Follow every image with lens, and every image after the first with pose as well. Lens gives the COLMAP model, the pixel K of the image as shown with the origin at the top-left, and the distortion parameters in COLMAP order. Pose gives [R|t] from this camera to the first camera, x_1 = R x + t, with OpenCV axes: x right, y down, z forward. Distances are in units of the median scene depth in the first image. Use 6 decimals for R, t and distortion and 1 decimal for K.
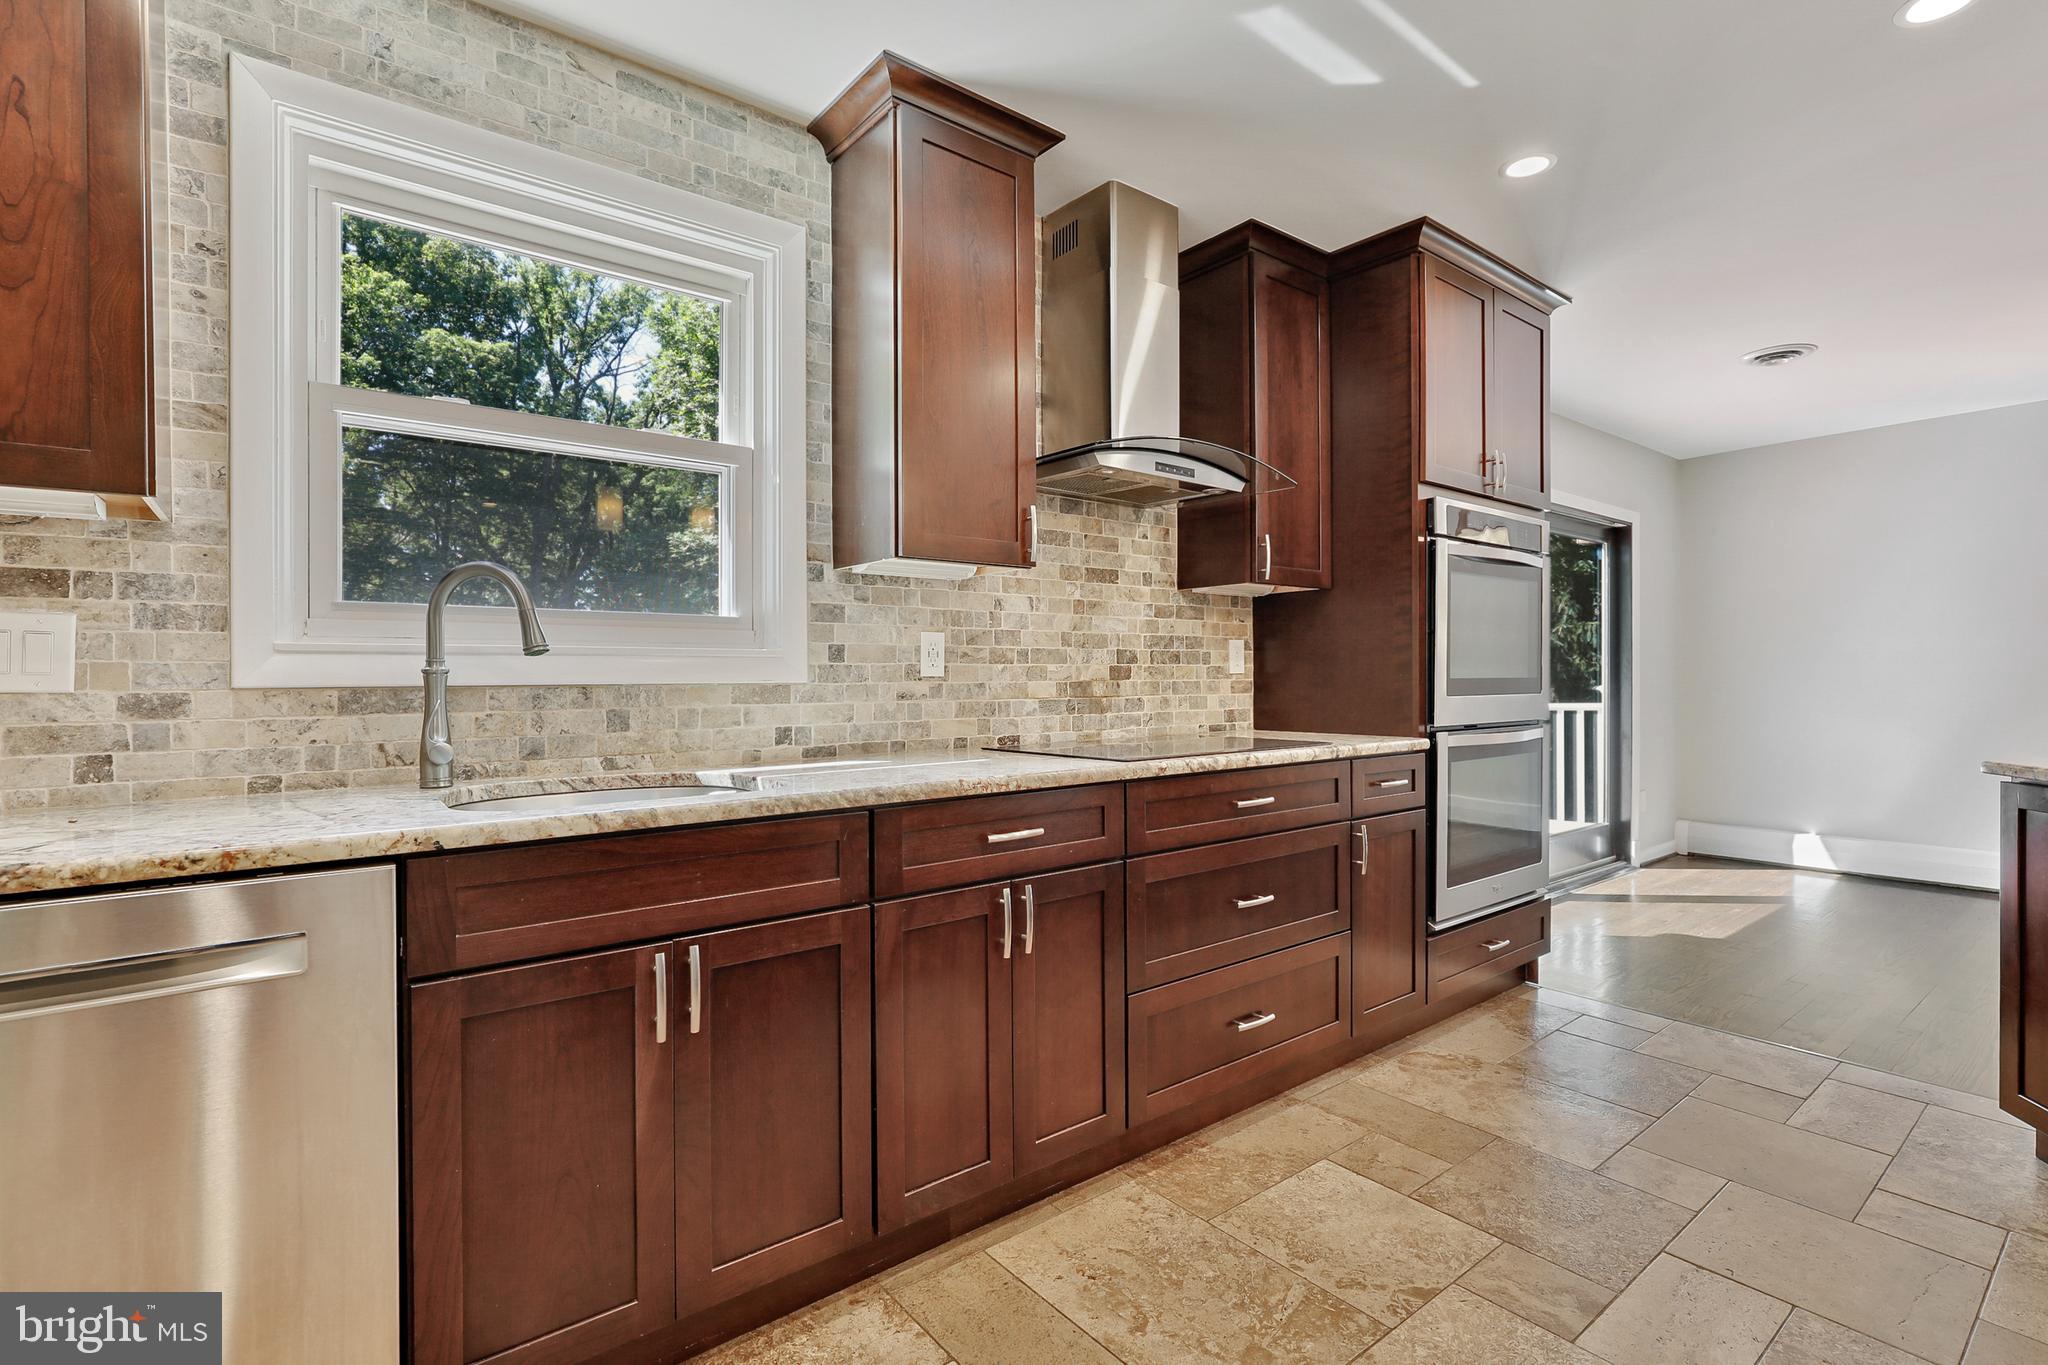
lens RADIAL K [[941.1, 0, 1035.1], [0, 941.1, 682.5], [0, 0, 1]] dist [0.001632, 0.000362]
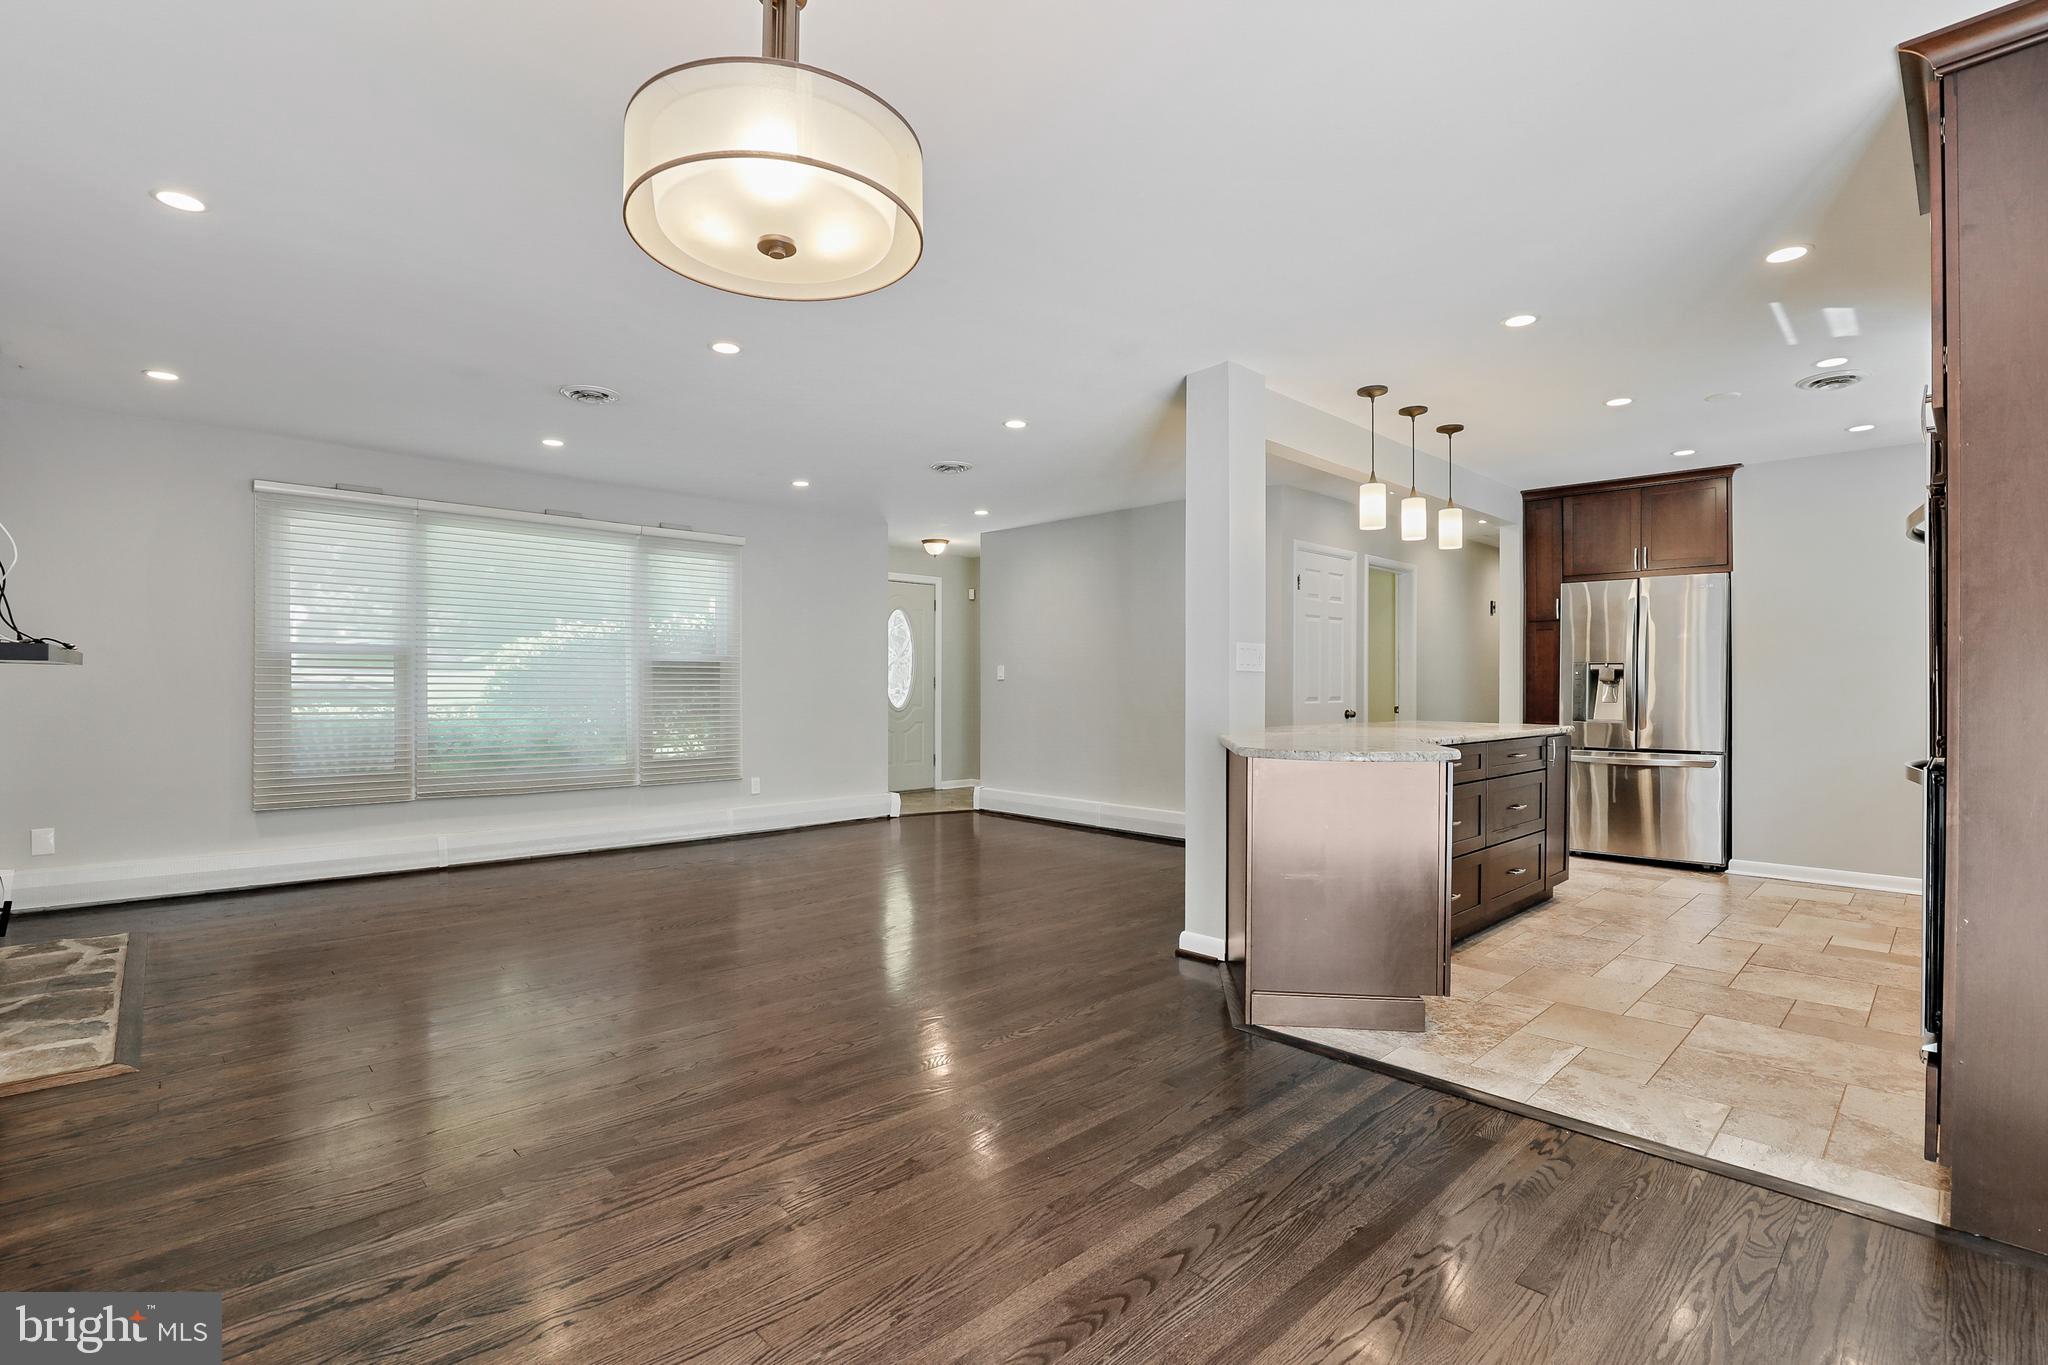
lens RADIAL K [[959.0, 0, 1030.3], [0, 959.0, 688.2], [0, 0, 1]] dist [-0.031835, 0.000440]
pose [[-0.994196, 0.002326, -0.107562, 1.582090], [0.001272, 0.999951, 0.009866, -0.018458], [0.107580, 0.009672, -0.994149, 2.056902]]
